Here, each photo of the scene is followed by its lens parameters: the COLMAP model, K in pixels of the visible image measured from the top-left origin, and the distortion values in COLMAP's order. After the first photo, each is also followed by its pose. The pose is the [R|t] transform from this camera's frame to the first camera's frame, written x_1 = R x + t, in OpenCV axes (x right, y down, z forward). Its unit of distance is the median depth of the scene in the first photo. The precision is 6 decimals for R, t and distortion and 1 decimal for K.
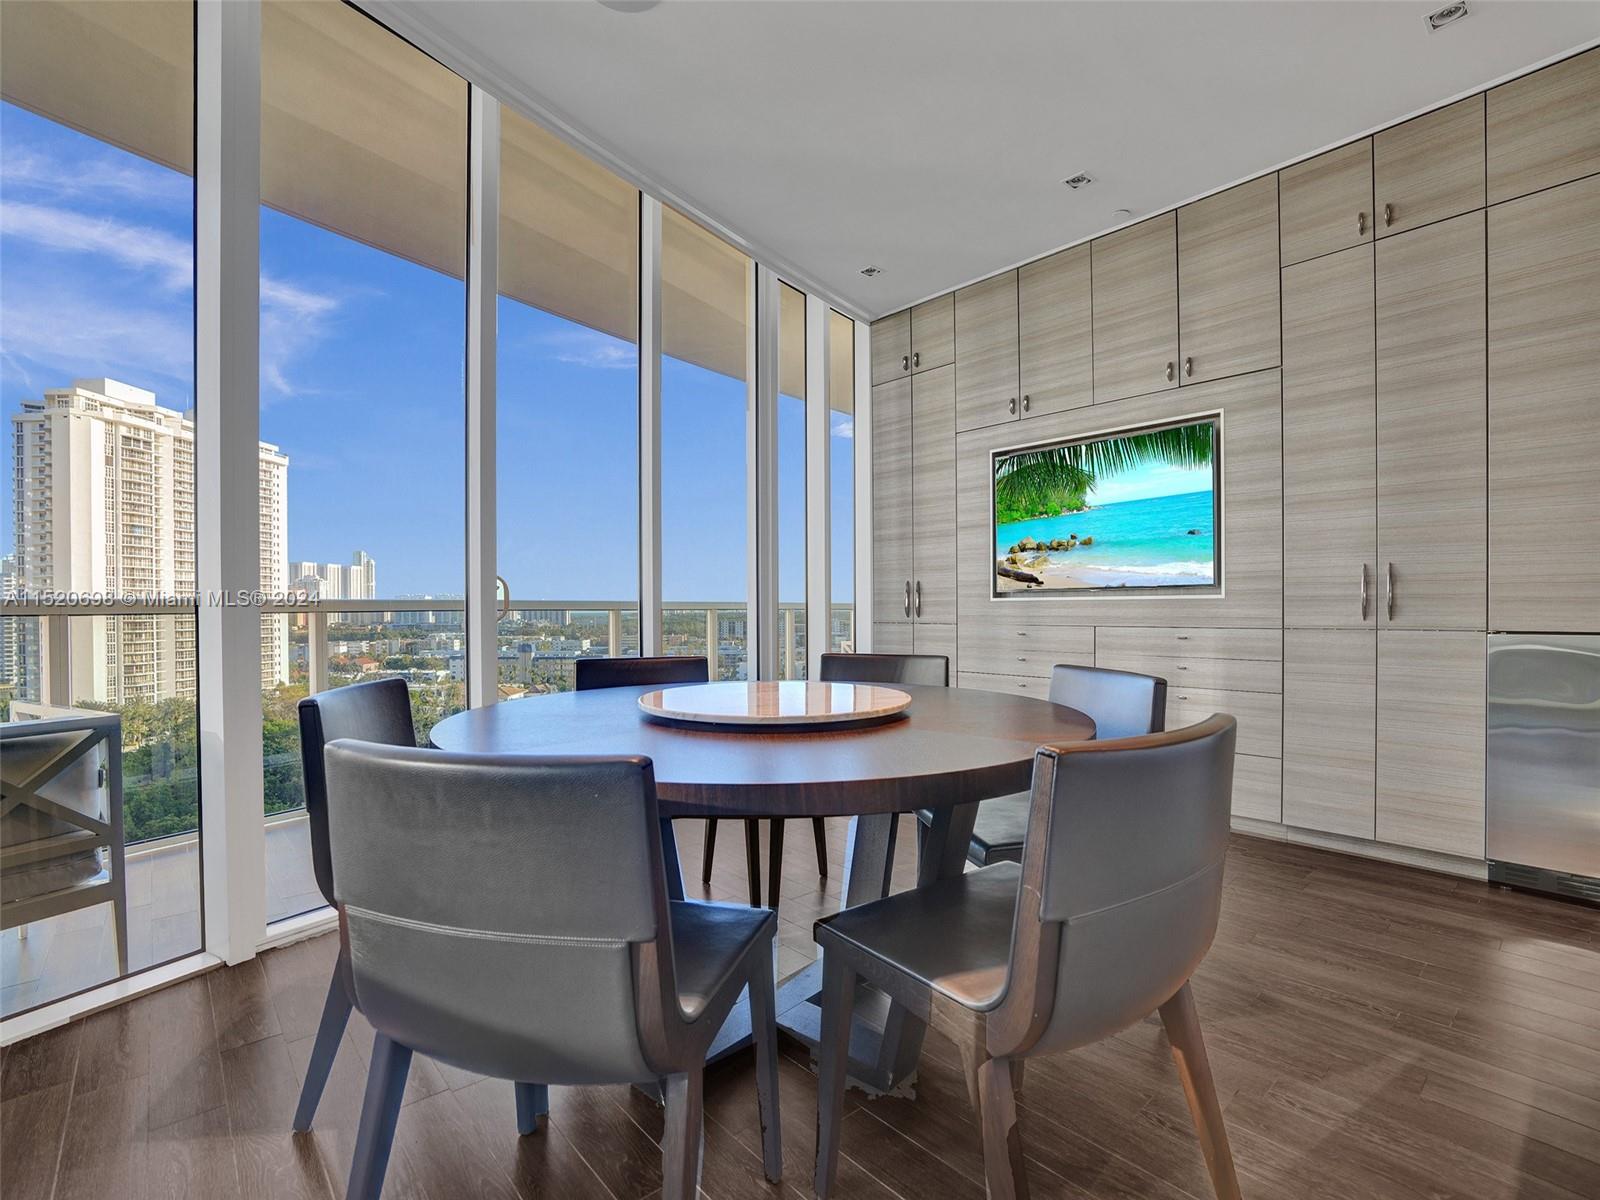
lens RADIAL K [[755.1, 0, 820.9], [0, 755.1, 622.9], [0, 0, 1]] dist [-0.054310, 0.019372]
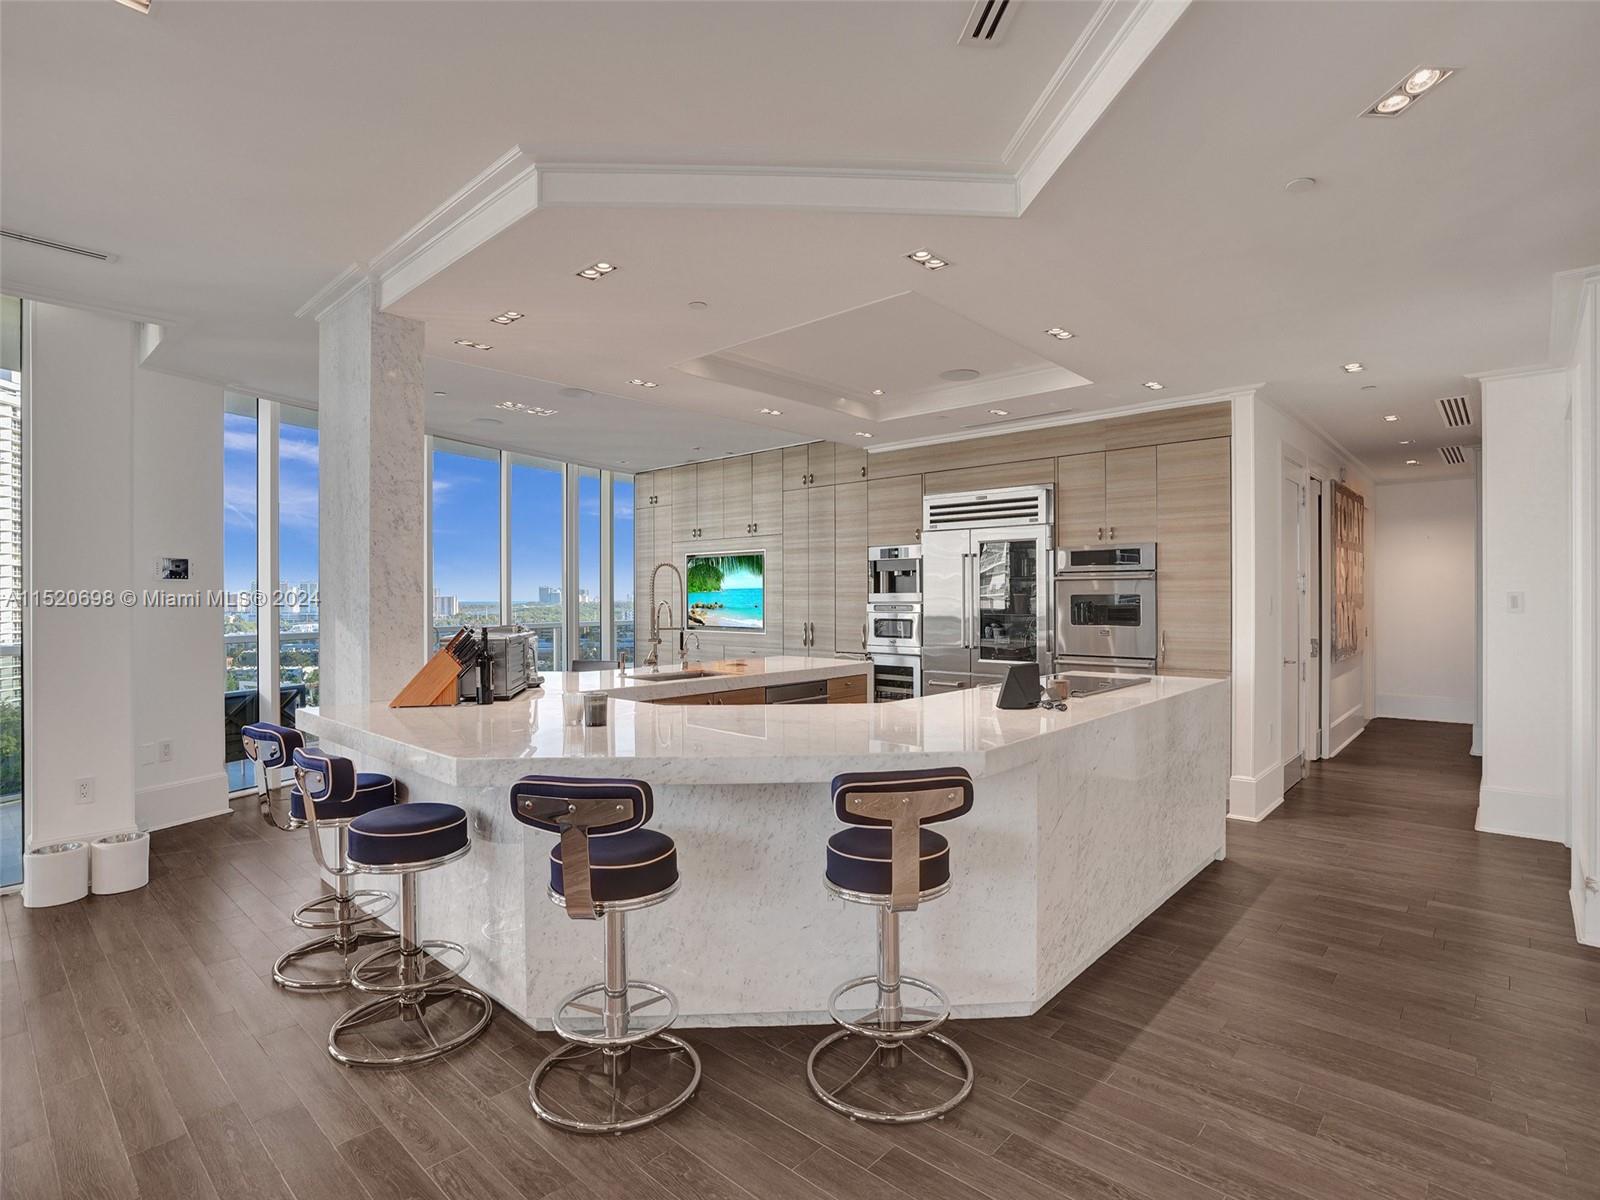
lens RADIAL K [[804.9, 0, 834.9], [0, 804.9, 604.7], [0, 0, 1]] dist [-0.039015, -0.000290]
pose [[0.992833, -0.003782, 0.119454, 0.383227], [0.004575, 0.999969, -0.006366, -0.090618], [-0.119426, 0.006867, 0.992819, -1.168859]]
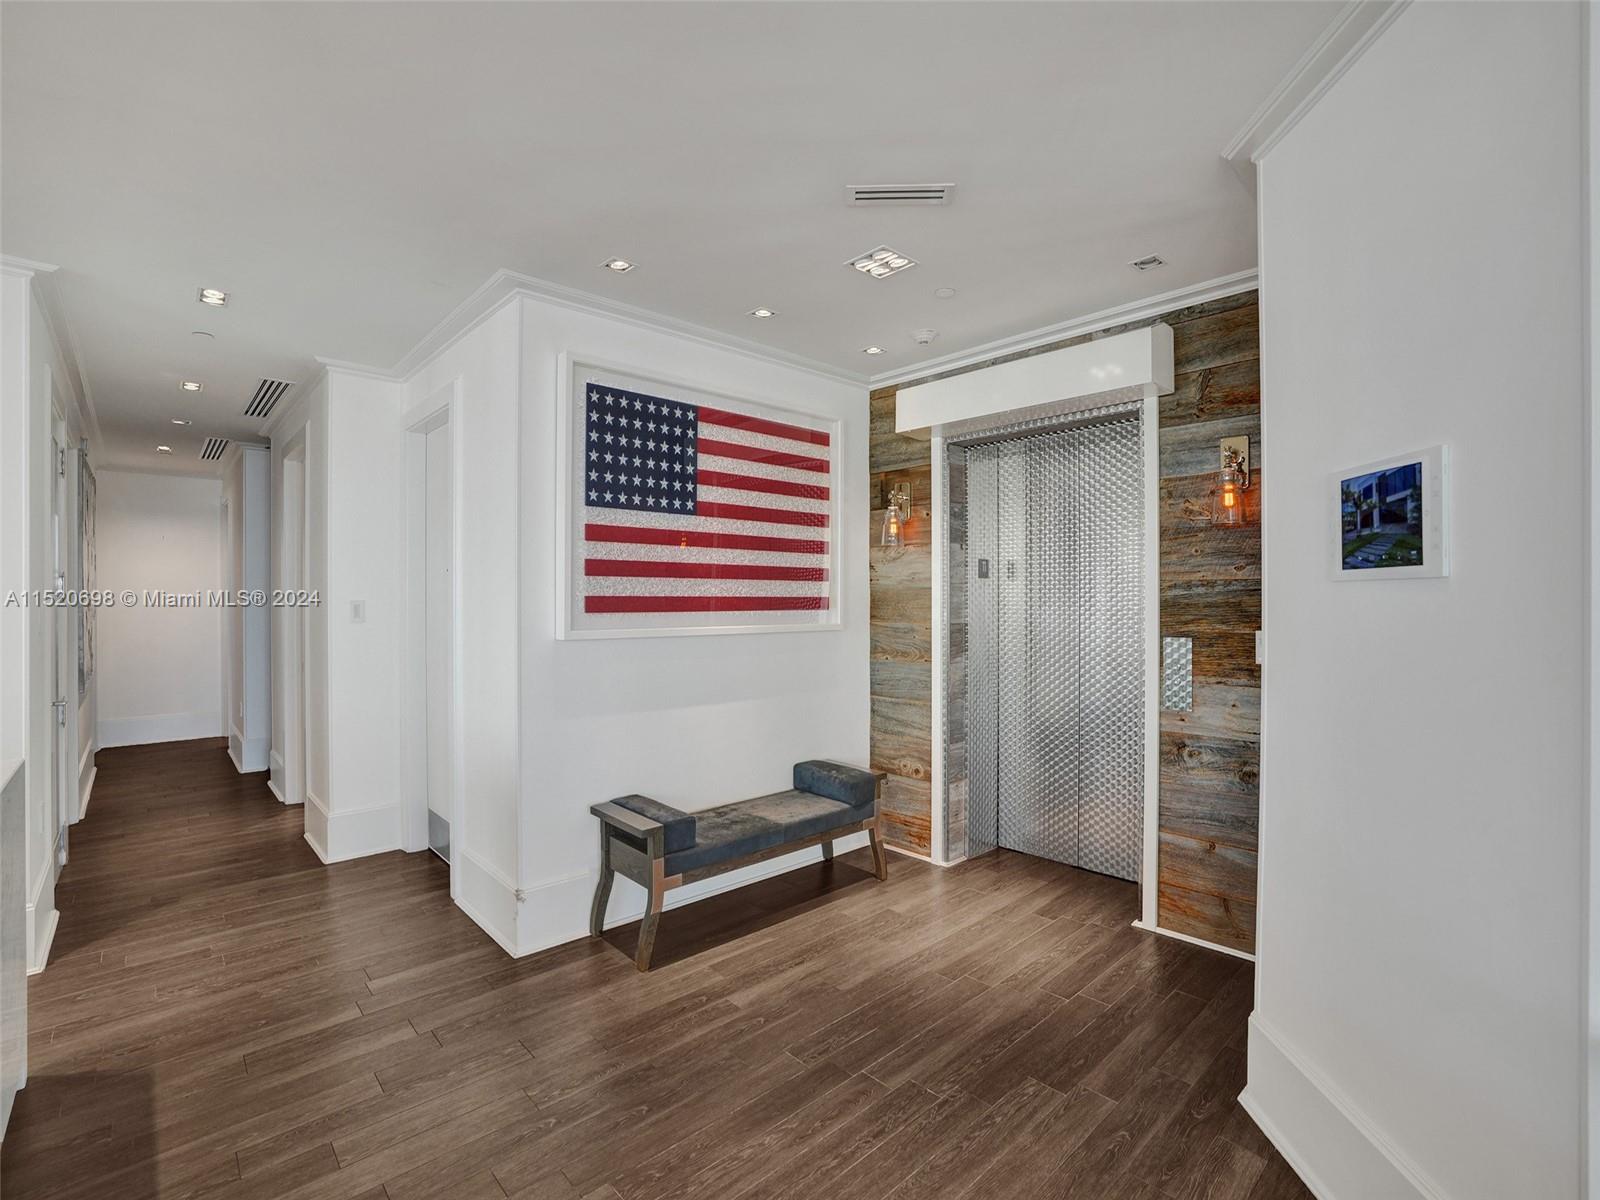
lens RADIAL K [[755.1, 0, 805.5], [0, 755.1, 600.9], [0, 0, 1]] dist [-0.054310, 0.019372]
pose [[0.011159, -0.001695, 0.999936, 0.495105], [0.017560, 0.999845, 0.001498, -0.103394], [-0.999784, 0.017543, 0.011187, -0.753283]]
